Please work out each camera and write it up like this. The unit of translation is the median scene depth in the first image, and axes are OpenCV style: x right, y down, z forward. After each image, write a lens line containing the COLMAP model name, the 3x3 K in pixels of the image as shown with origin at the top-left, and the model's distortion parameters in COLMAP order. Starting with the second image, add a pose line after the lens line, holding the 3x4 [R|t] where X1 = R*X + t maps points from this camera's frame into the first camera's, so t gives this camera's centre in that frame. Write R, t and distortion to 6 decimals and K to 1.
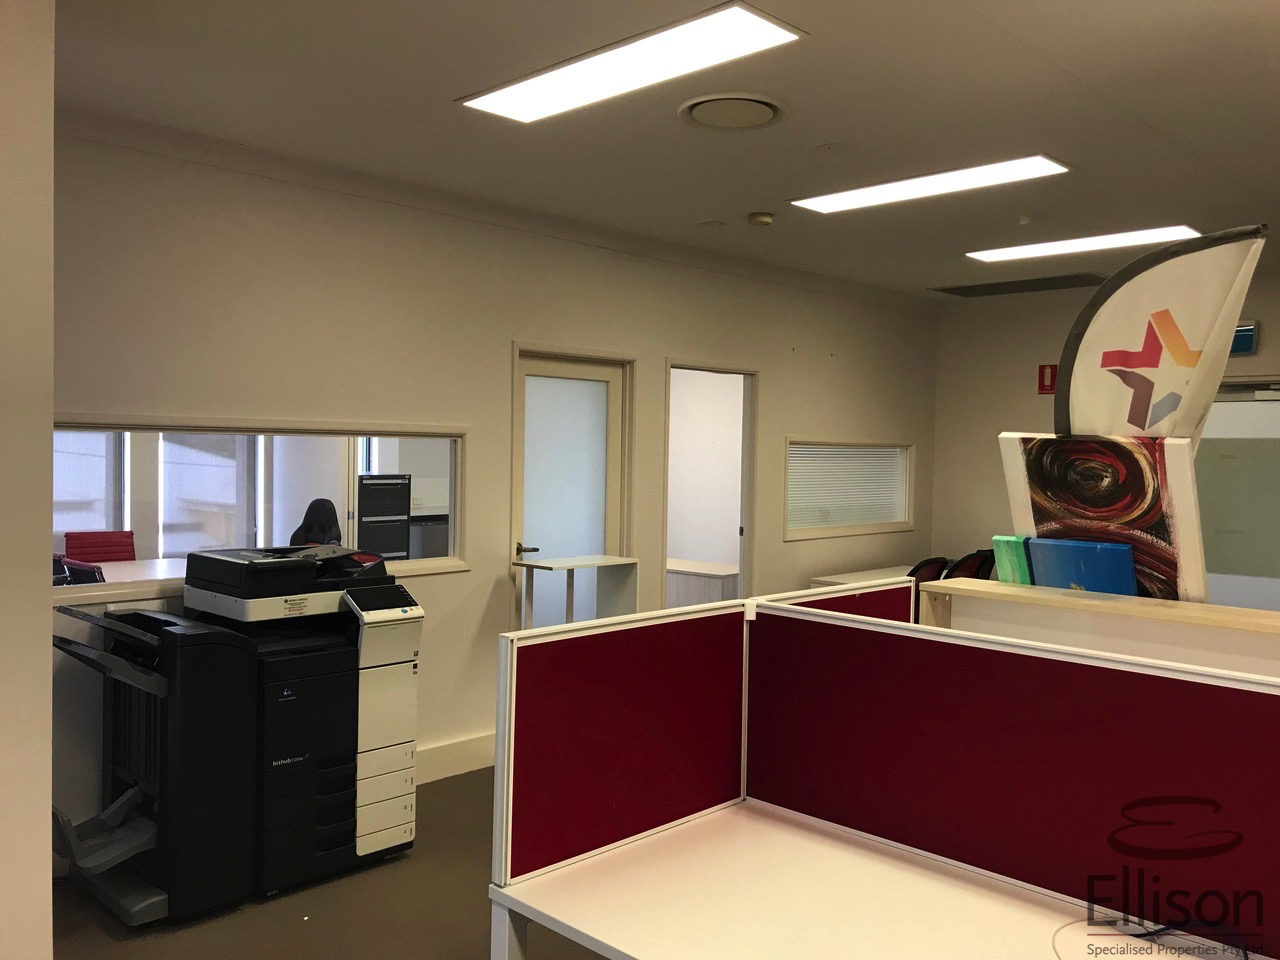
lens RADIAL K [[1052.8, 0, 650.0], [0, 1052.8, 475.5], [0, 0, 1]] dist [0.066479, -0.072636]
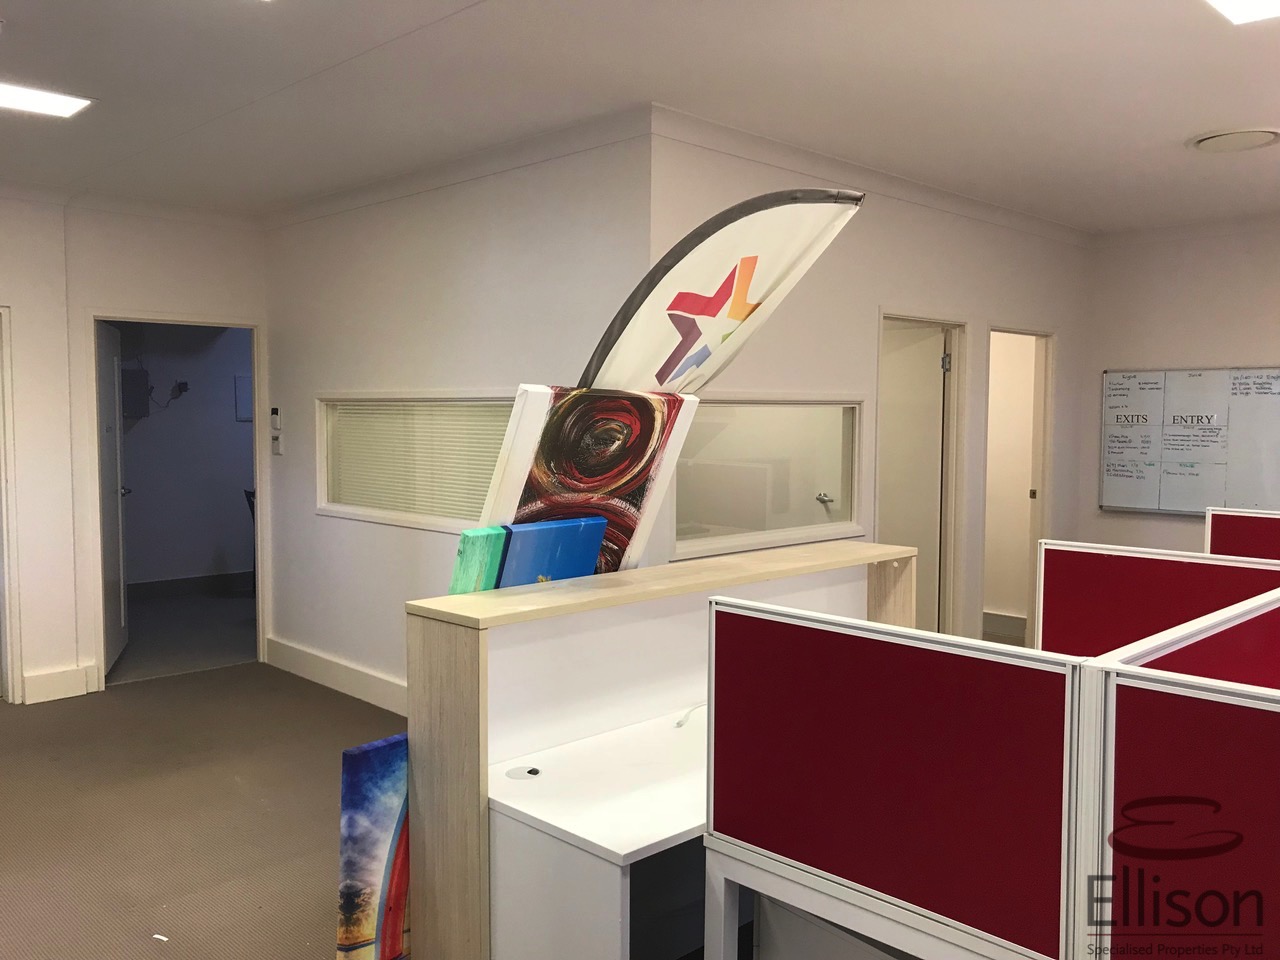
lens RADIAL K [[1052.8, 0, 644.5], [0, 1052.8, 470.5], [0, 0, 1]] dist [0.066479, -0.072636]
pose [[0.041155, -0.074592, 0.996365, -0.392710], [0.024370, 0.996988, 0.073632, -0.034101], [-0.998856, 0.021251, 0.042849, 0.917988]]
